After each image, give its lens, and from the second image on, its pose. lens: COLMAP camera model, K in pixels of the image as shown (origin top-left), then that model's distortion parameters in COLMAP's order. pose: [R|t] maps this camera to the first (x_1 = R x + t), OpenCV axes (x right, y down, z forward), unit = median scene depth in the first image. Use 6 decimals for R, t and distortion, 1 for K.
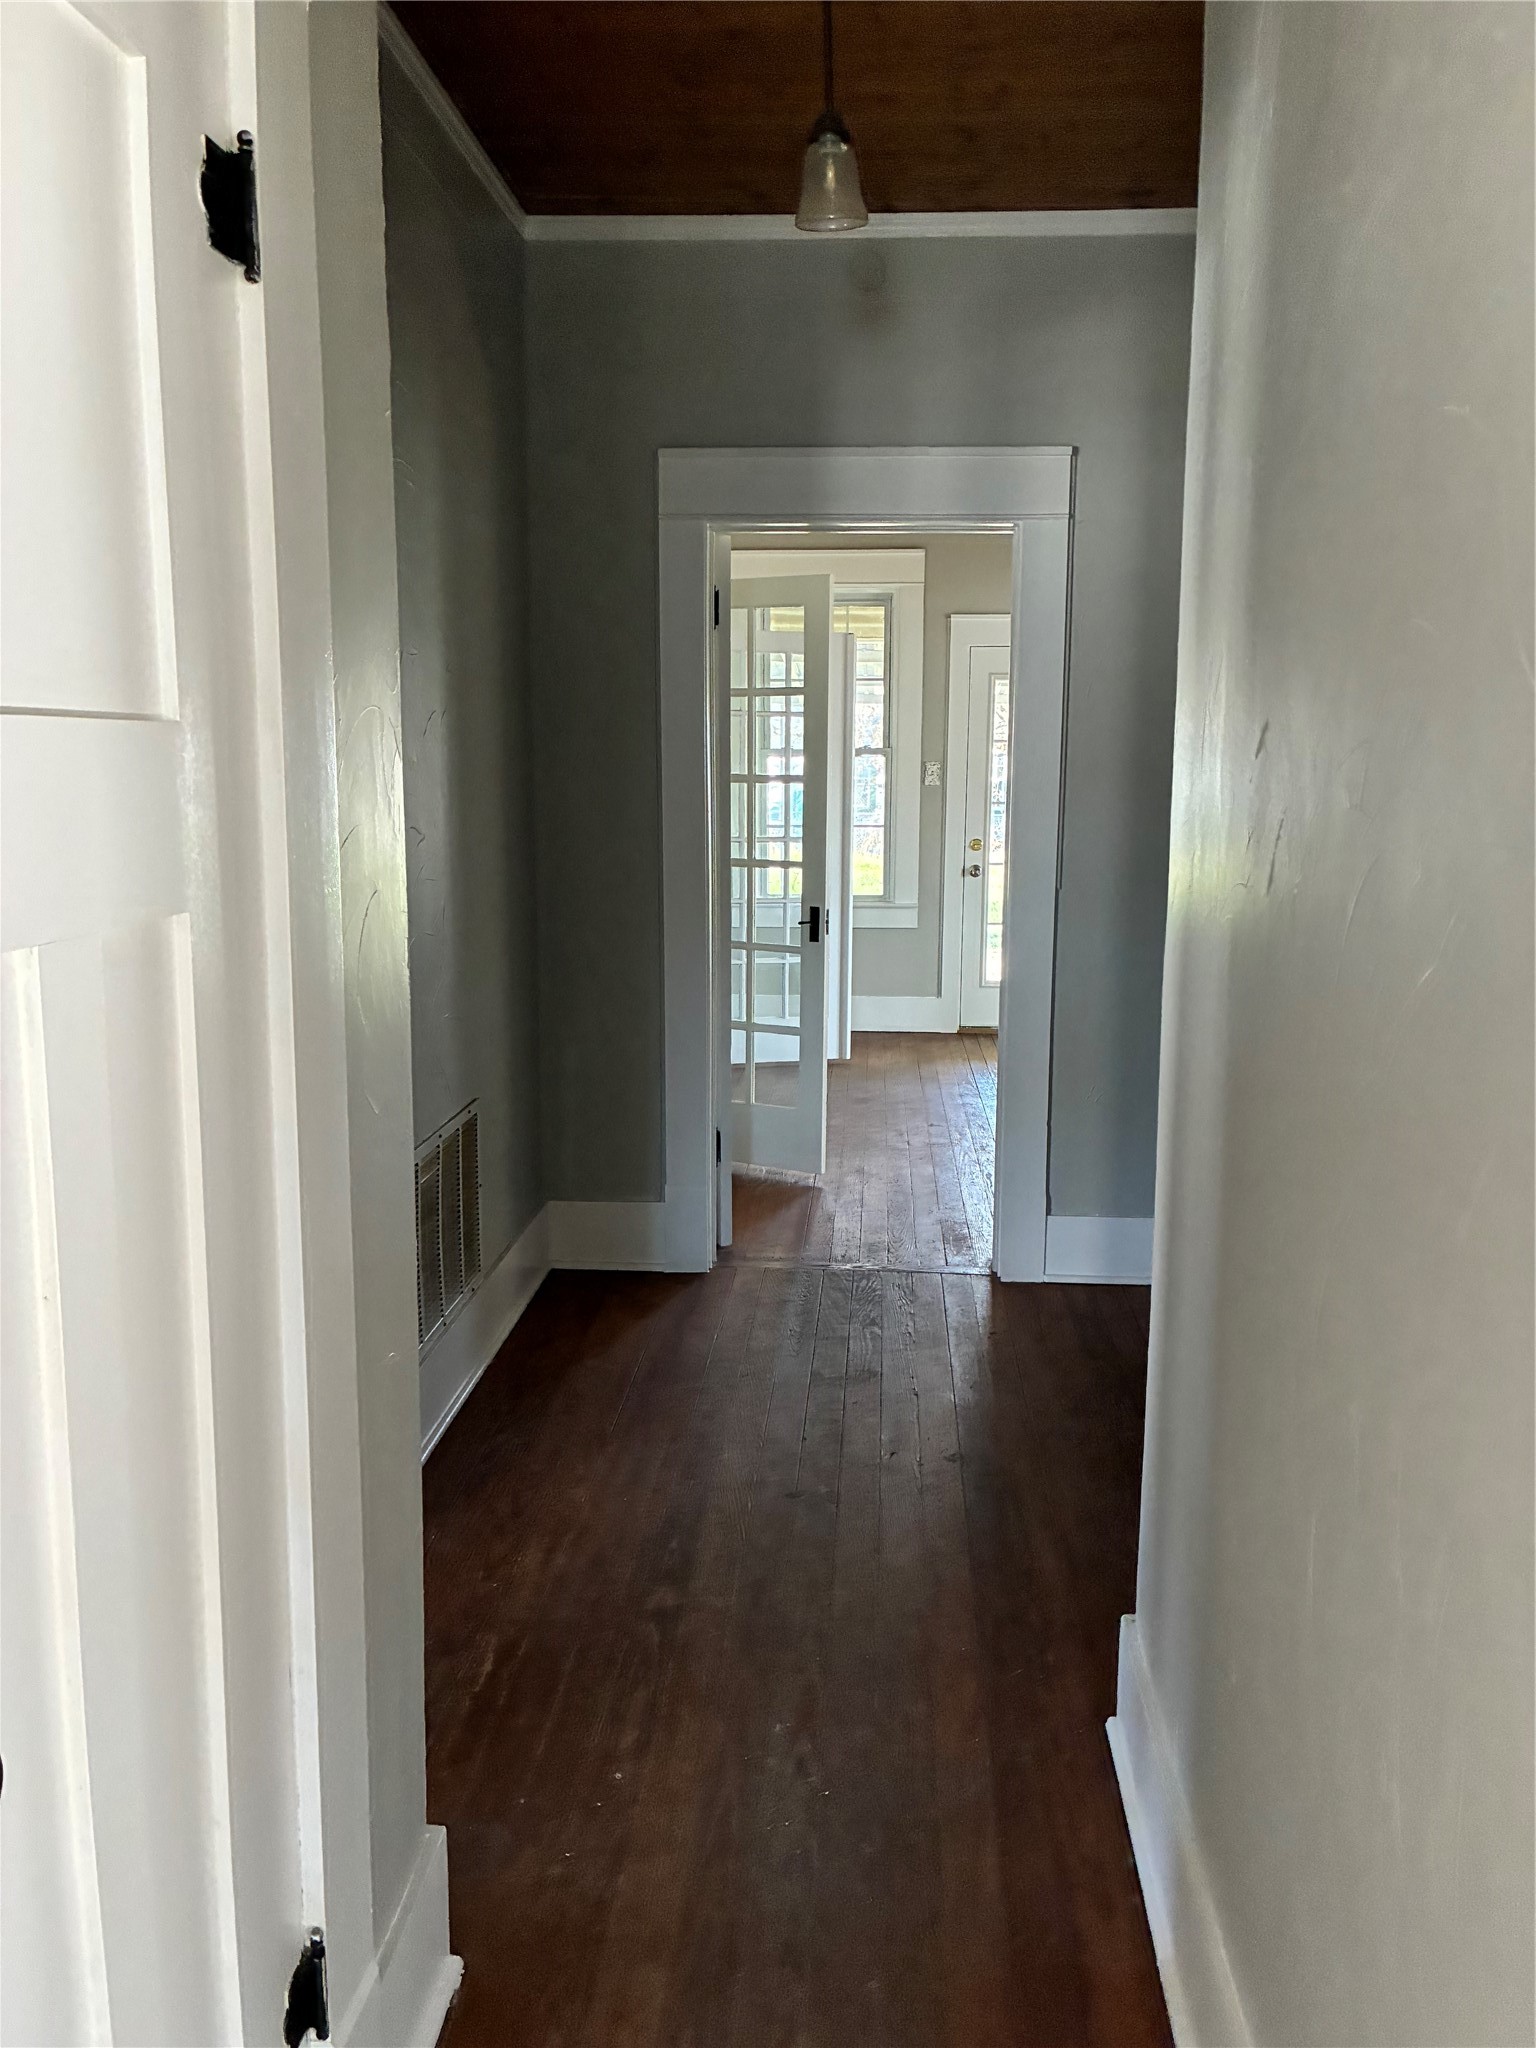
lens RADIAL K [[1558.1, 0, 769.0], [0, 1558.1, 1023.9], [0, 0, 1]] dist [0.026942, -0.015434]
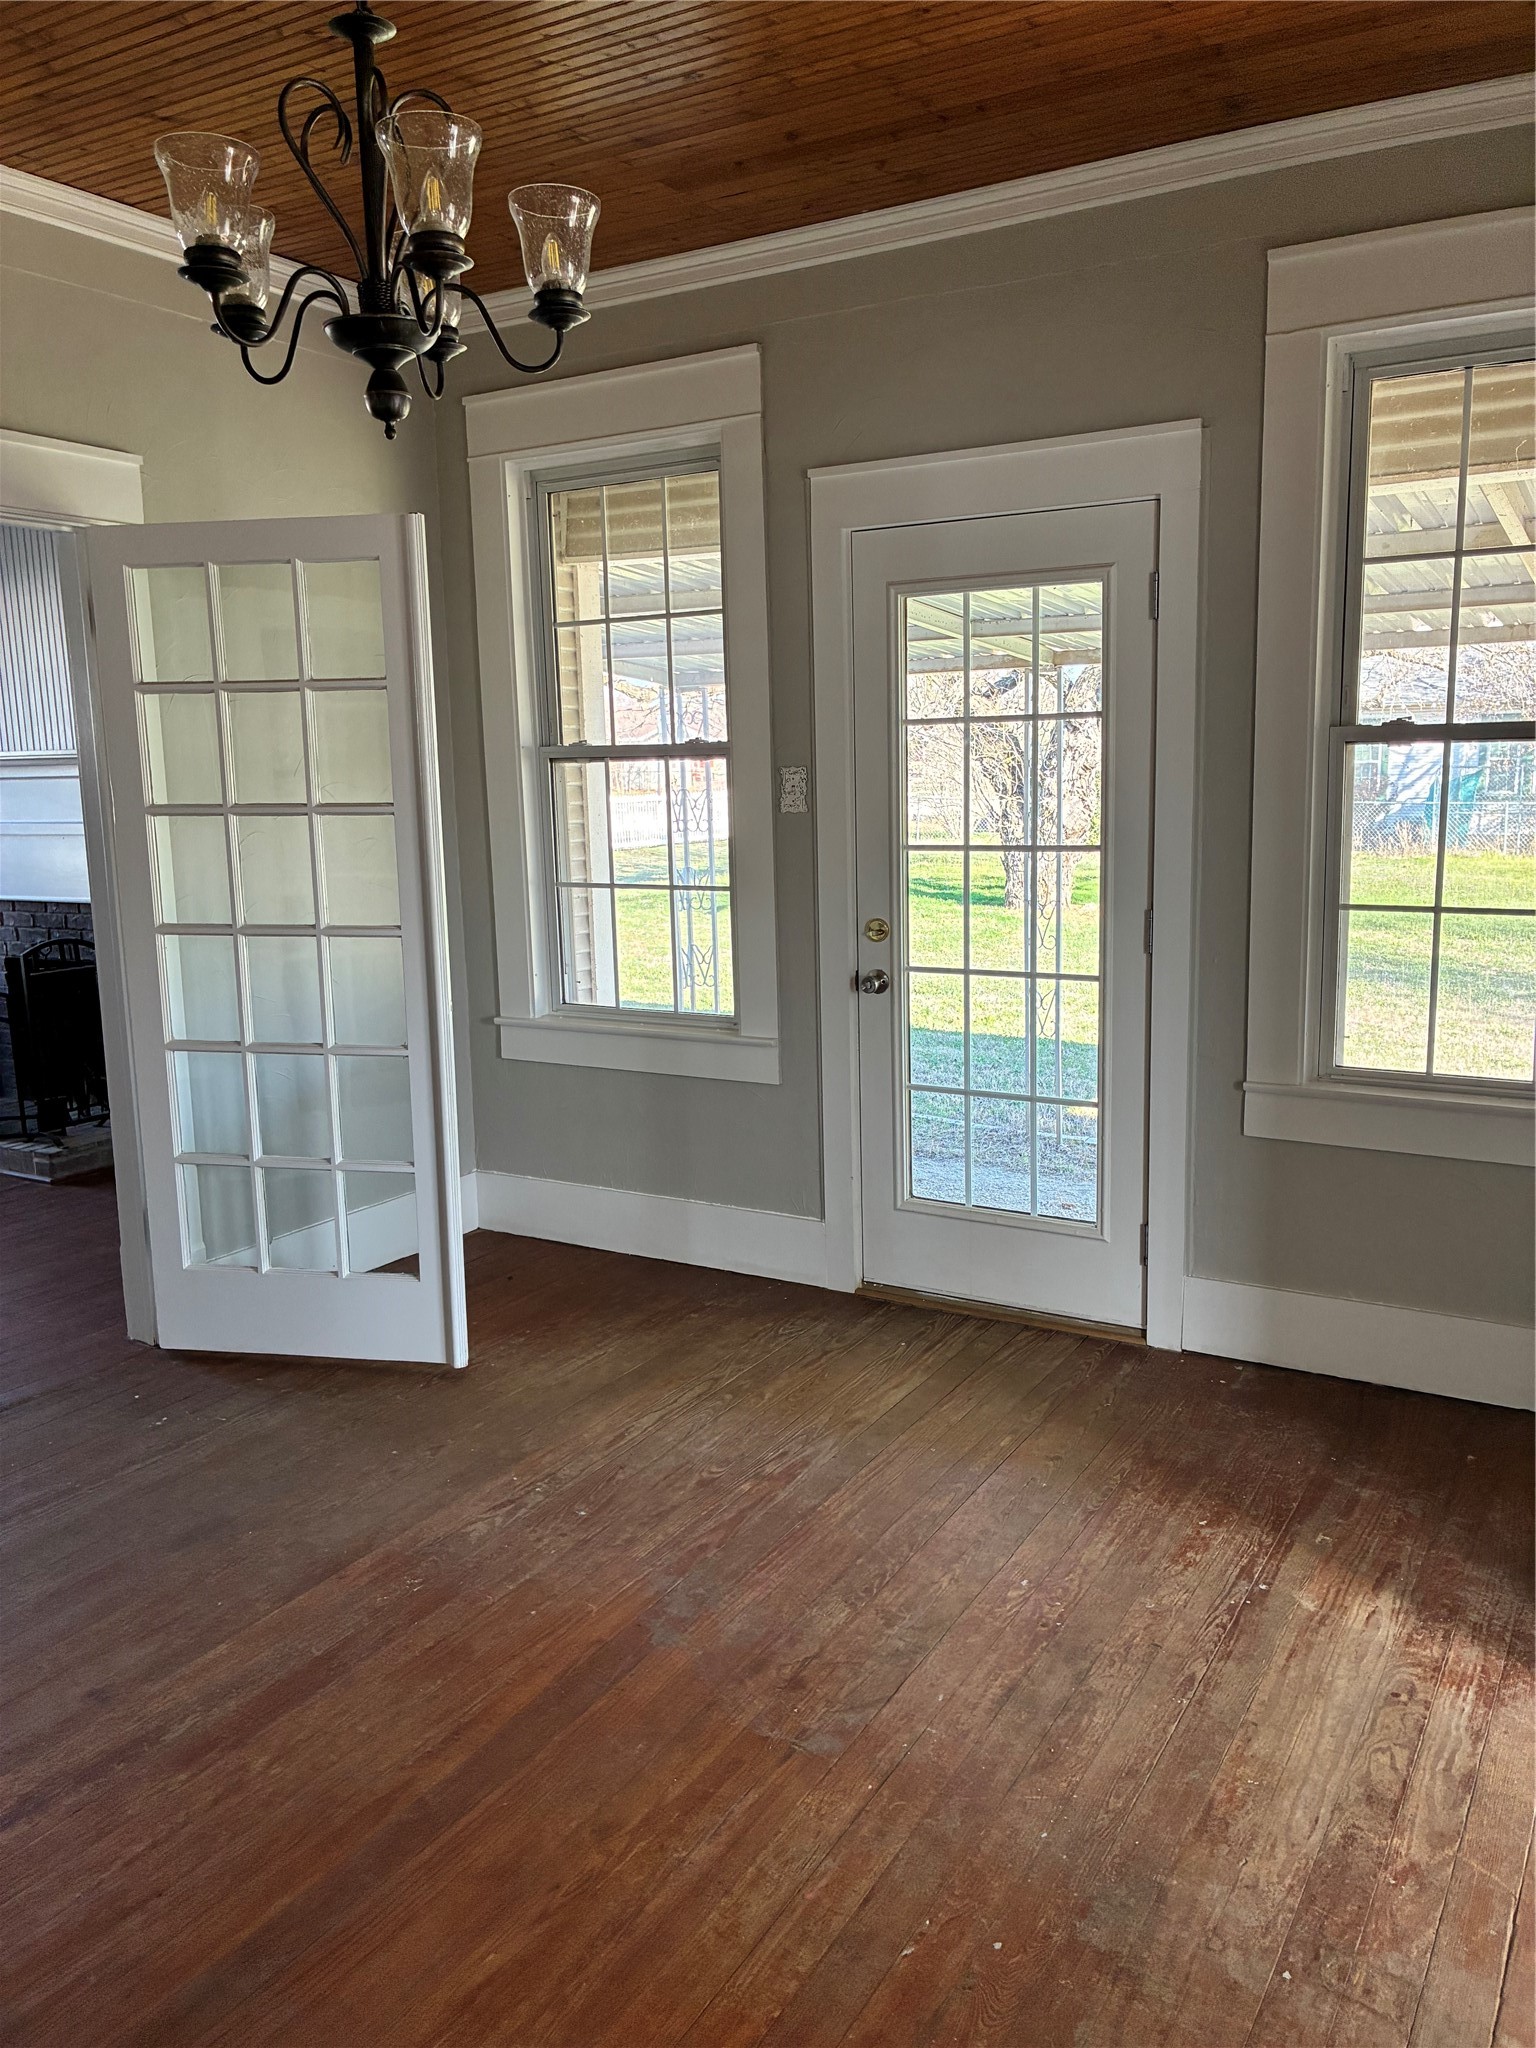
lens RADIAL K [[1558.1, 0, 770.1], [0, 1558.1, 1021.0], [0, 0, 1]] dist [0.026942, -0.015434]
pose [[0.893748, 0.050212, -0.445751, 0.326341], [-0.050019, 0.998674, 0.012206, -0.089923], [0.445773, 0.011387, 0.895074, 0.535822]]
